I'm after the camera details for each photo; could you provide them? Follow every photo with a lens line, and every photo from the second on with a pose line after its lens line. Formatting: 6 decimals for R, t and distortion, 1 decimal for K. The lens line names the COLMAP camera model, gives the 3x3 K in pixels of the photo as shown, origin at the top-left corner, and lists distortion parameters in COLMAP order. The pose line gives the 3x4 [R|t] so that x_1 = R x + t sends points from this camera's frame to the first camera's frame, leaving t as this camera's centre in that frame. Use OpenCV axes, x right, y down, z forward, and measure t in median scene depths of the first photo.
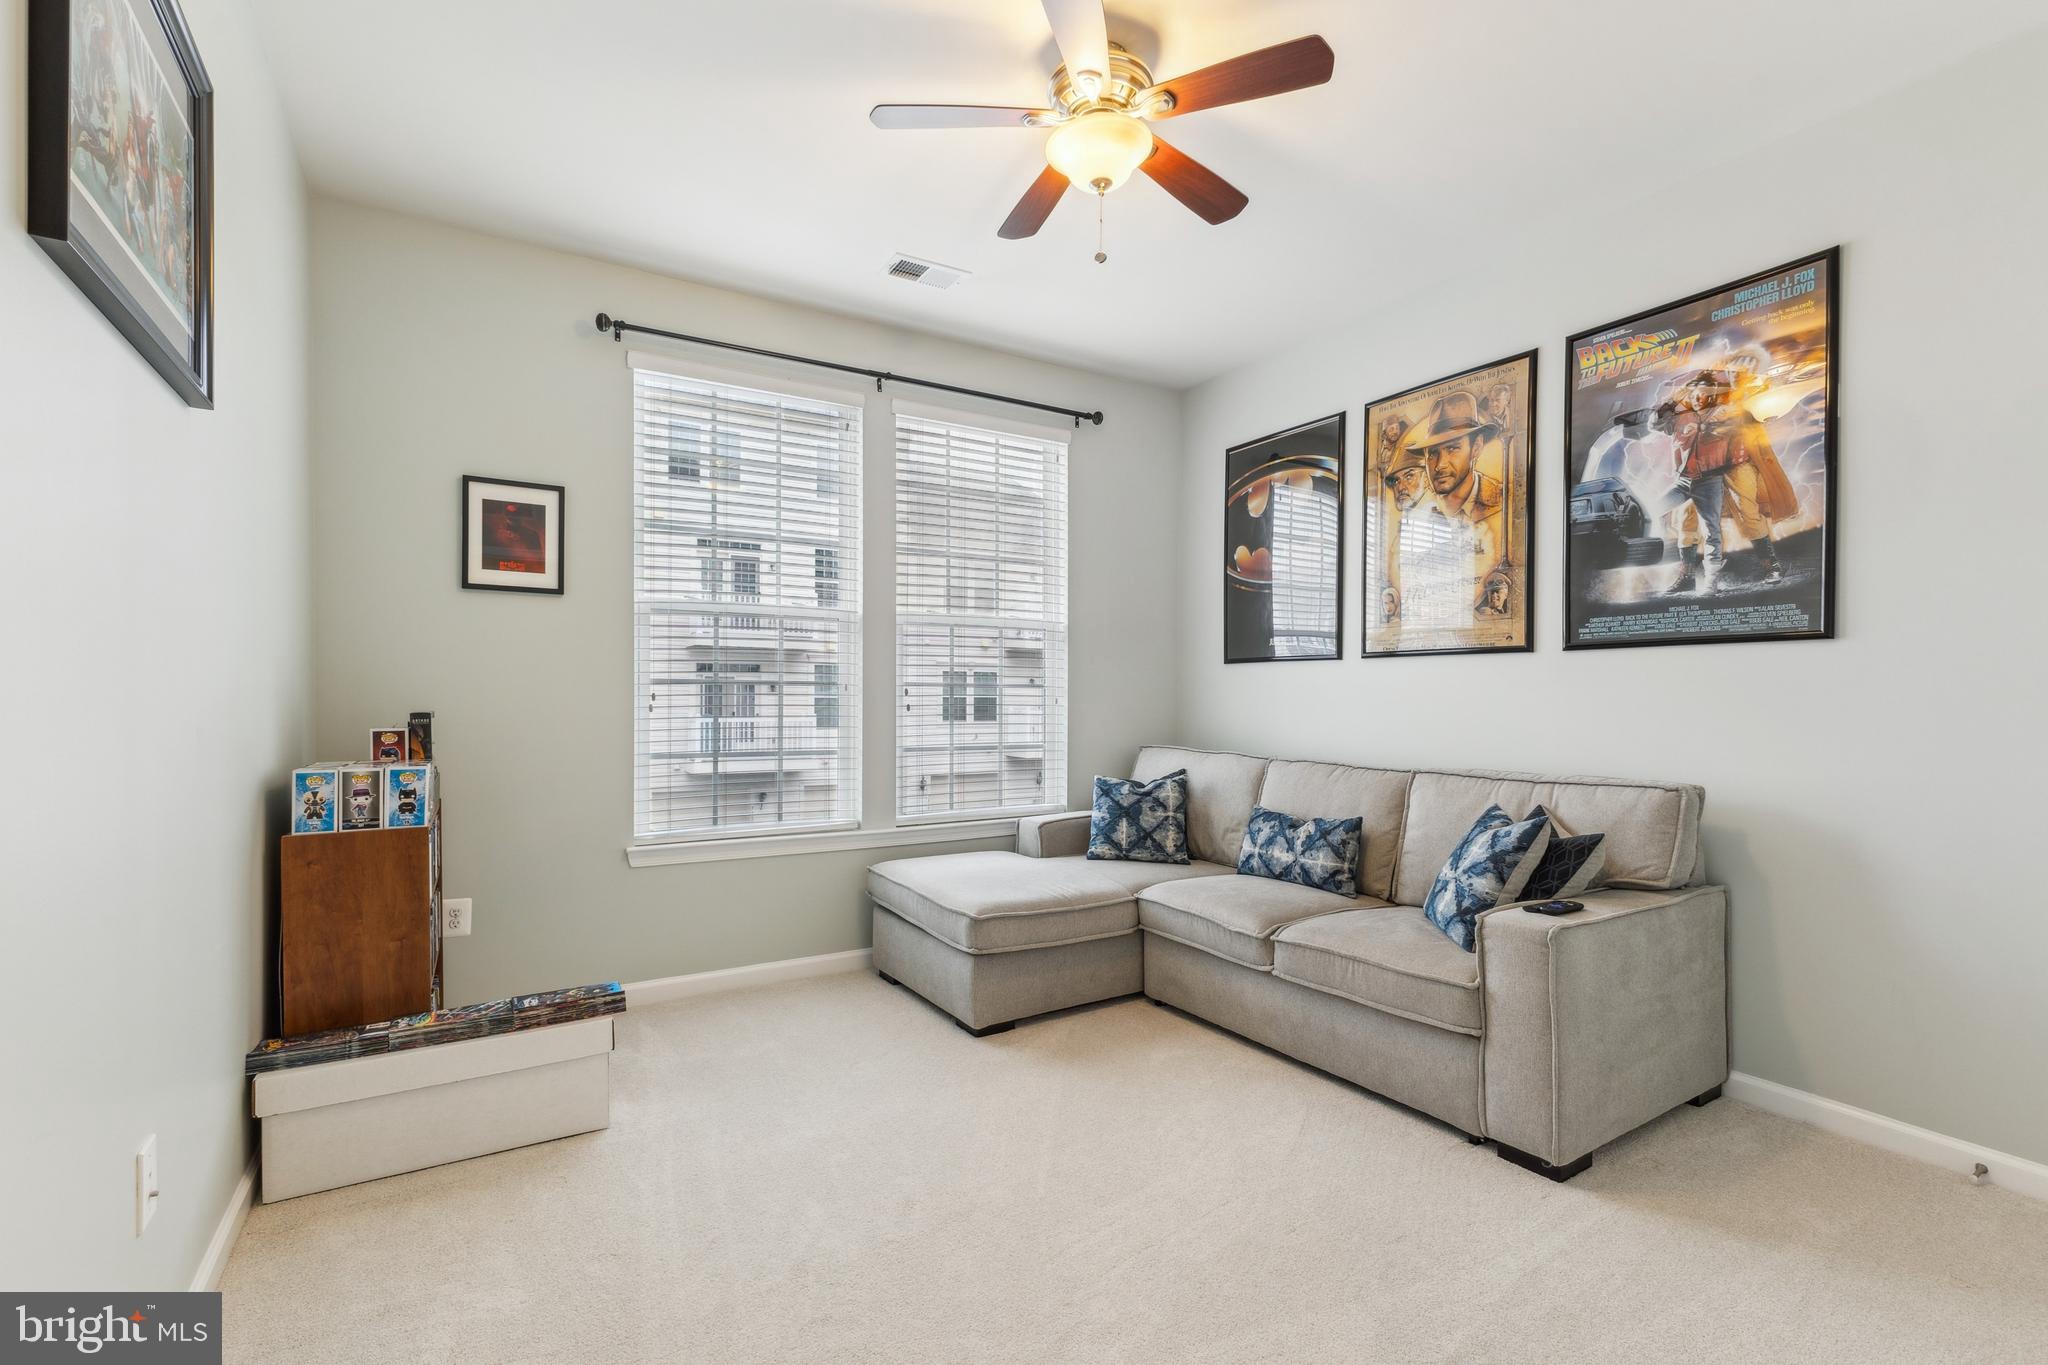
lens RADIAL K [[913.5, 0, 1022.3], [0, 913.5, 694.5], [0, 0, 1]] dist [0.011455, -0.001960]
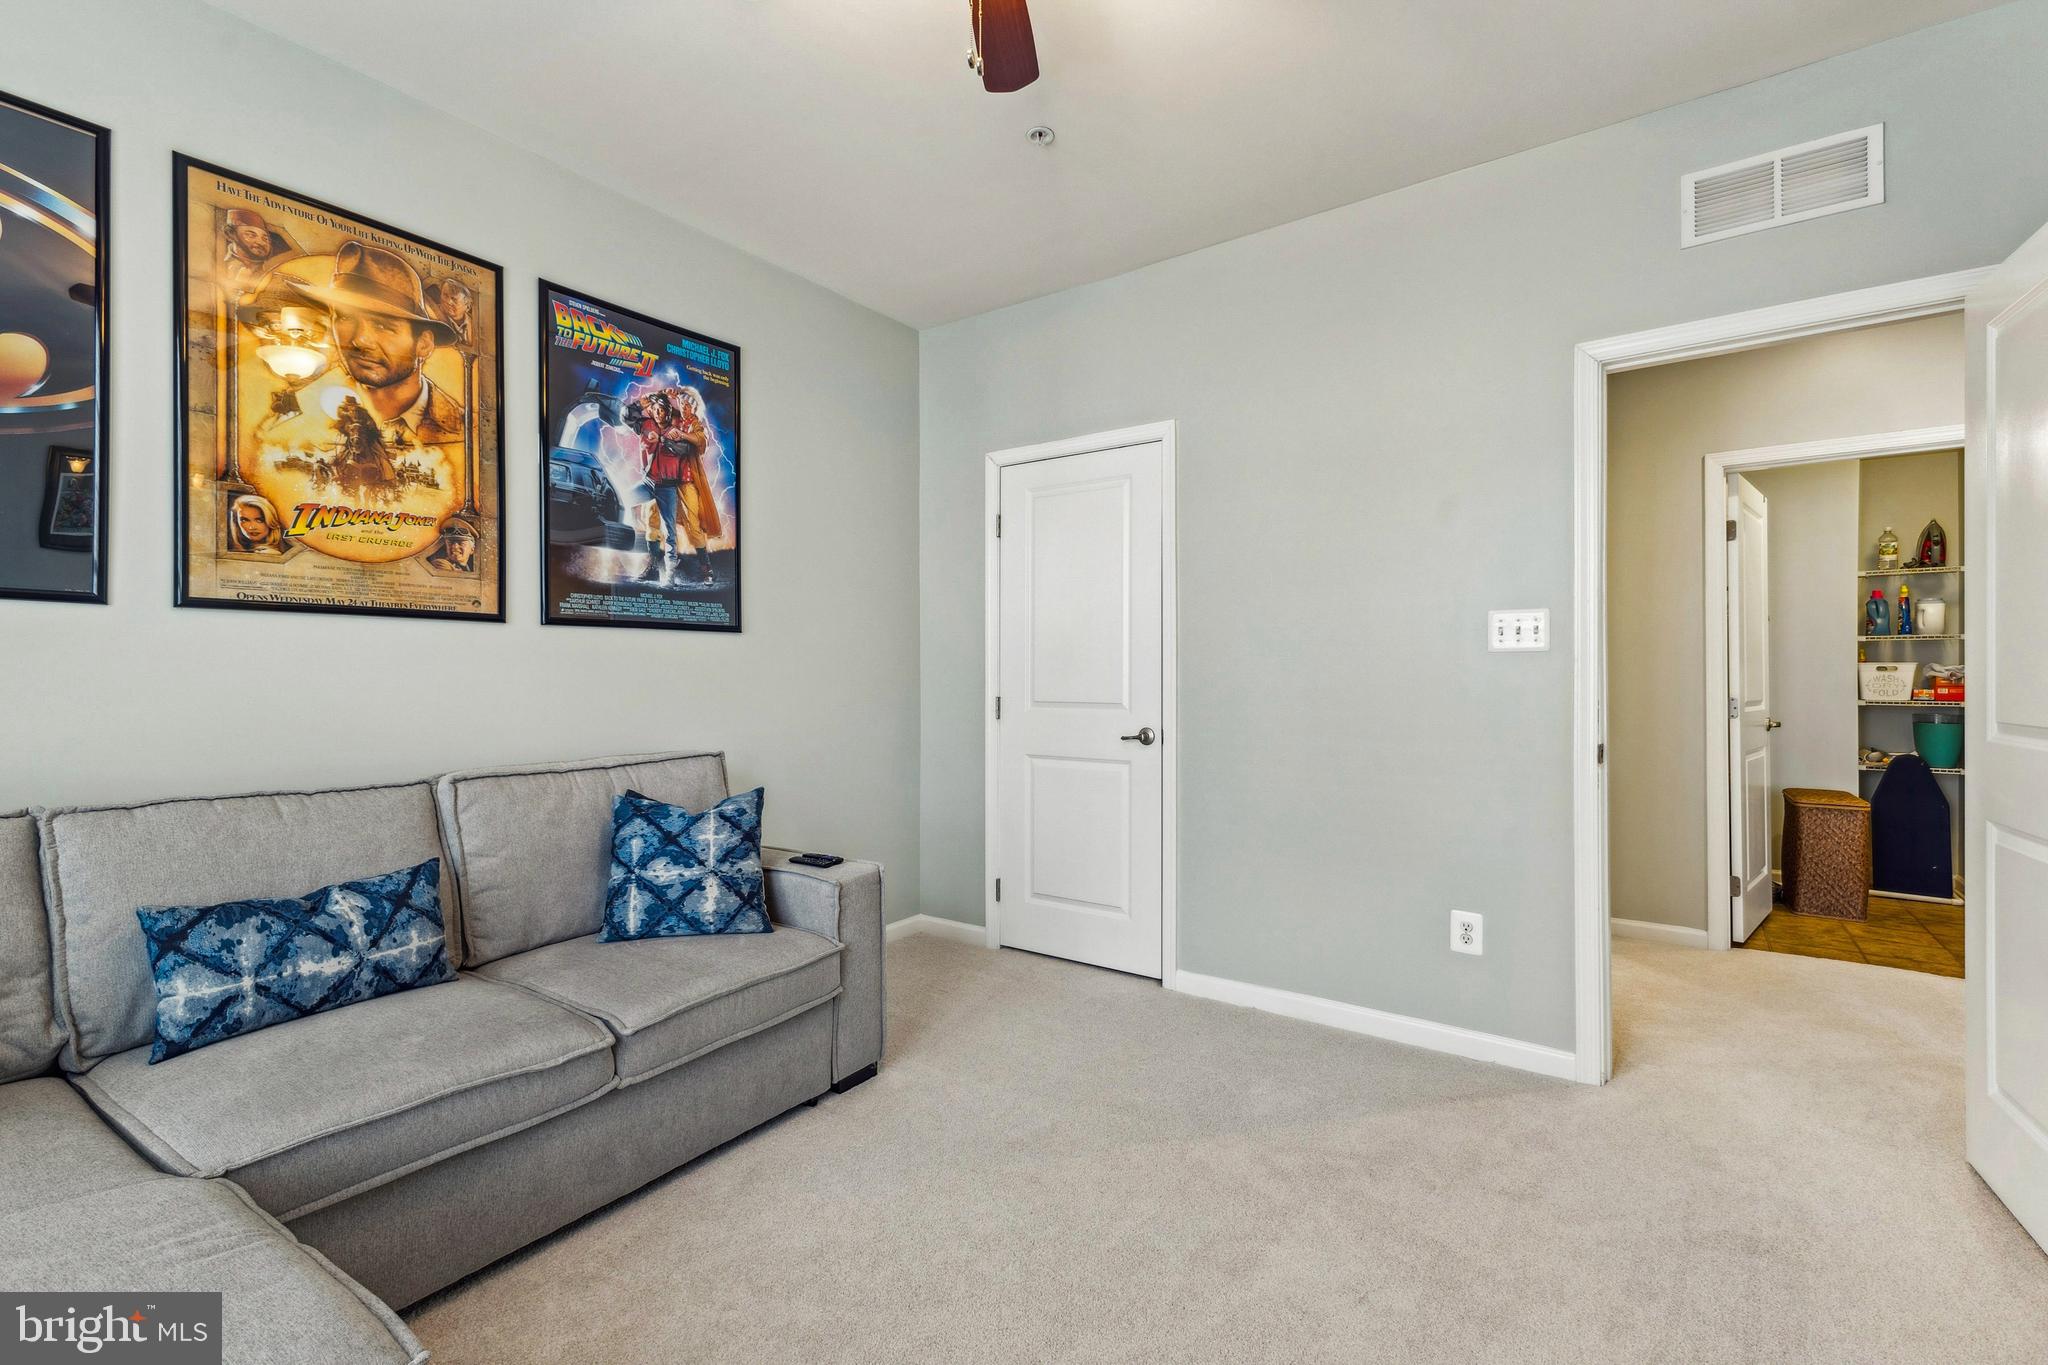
lens RADIAL K [[913.5, 0, 1015.2], [0, 913.5, 670.8], [0, 0, 1]] dist [0.011455, -0.001960]
pose [[-0.394170, 0.002199, 0.919035, -0.450461], [-0.004350, 0.999981, -0.004259, 0.000014], [-0.919027, -0.005676, -0.394153, 0.980156]]
